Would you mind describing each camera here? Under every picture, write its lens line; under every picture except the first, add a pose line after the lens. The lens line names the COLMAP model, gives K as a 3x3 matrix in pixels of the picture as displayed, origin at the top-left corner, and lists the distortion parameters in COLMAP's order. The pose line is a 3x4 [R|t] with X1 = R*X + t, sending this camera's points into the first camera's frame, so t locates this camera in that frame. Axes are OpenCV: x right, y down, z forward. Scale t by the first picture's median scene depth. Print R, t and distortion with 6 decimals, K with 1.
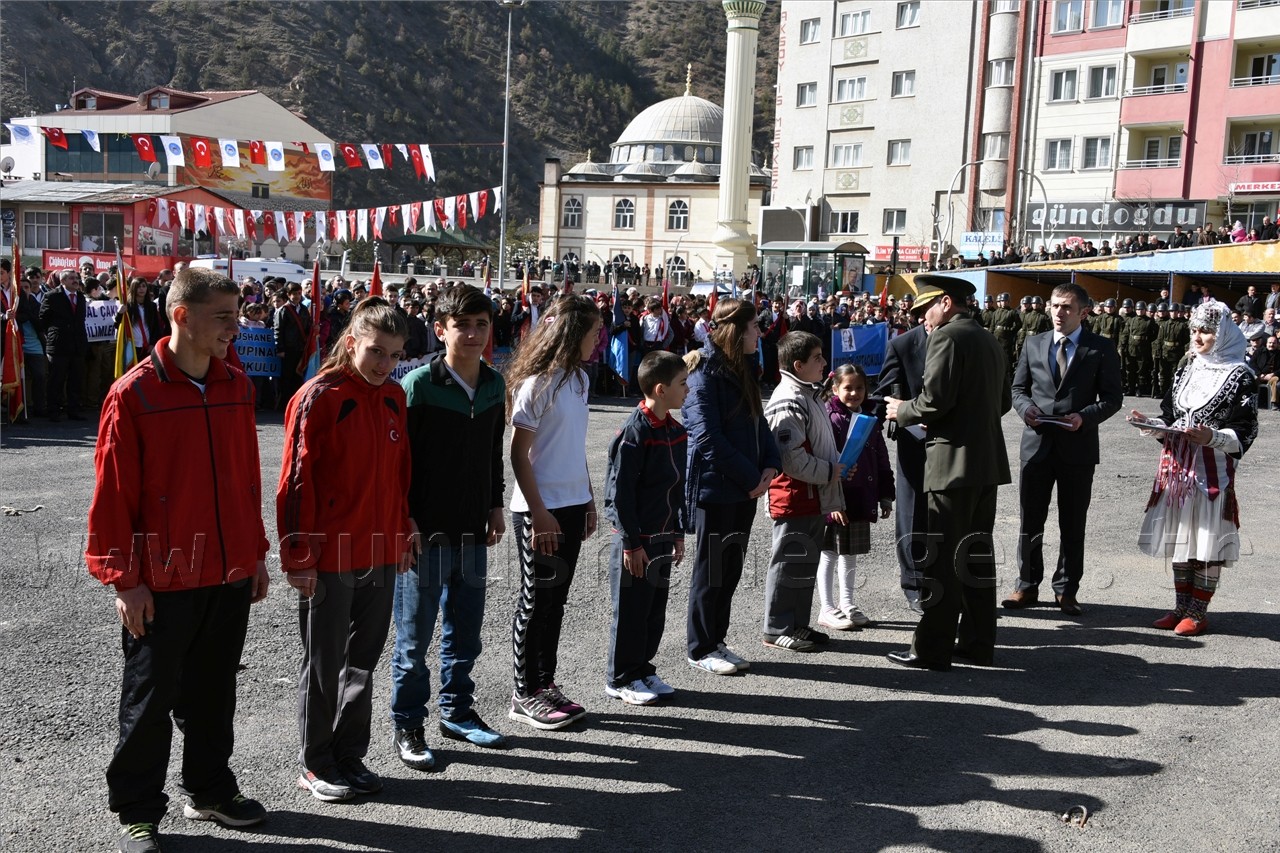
lens RADIAL K [[1295.9, 0, 640.0], [0, 1295.9, 426.5], [0, 0, 1]] dist [-0.013503, 0.016580]
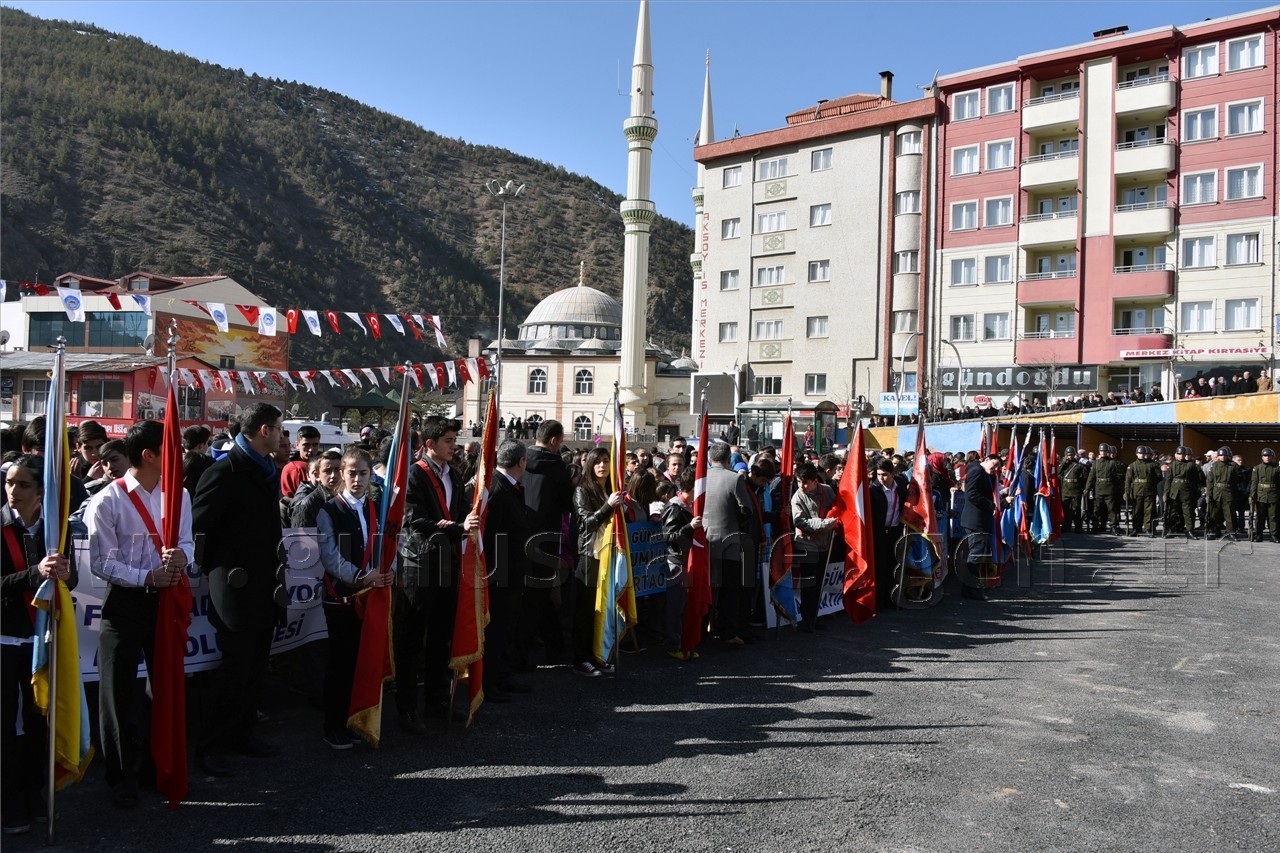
lens RADIAL K [[1007.6, 0, 640.0], [0, 1007.6, 426.5], [0, 0, 1]] dist [-0.031374, -0.012634]
pose [[0.987443, -0.011502, 0.157555, -0.082653], [0.030330, 0.992595, -0.117623, -0.012499], [-0.155036, 0.120925, 0.980480, 0.096057]]
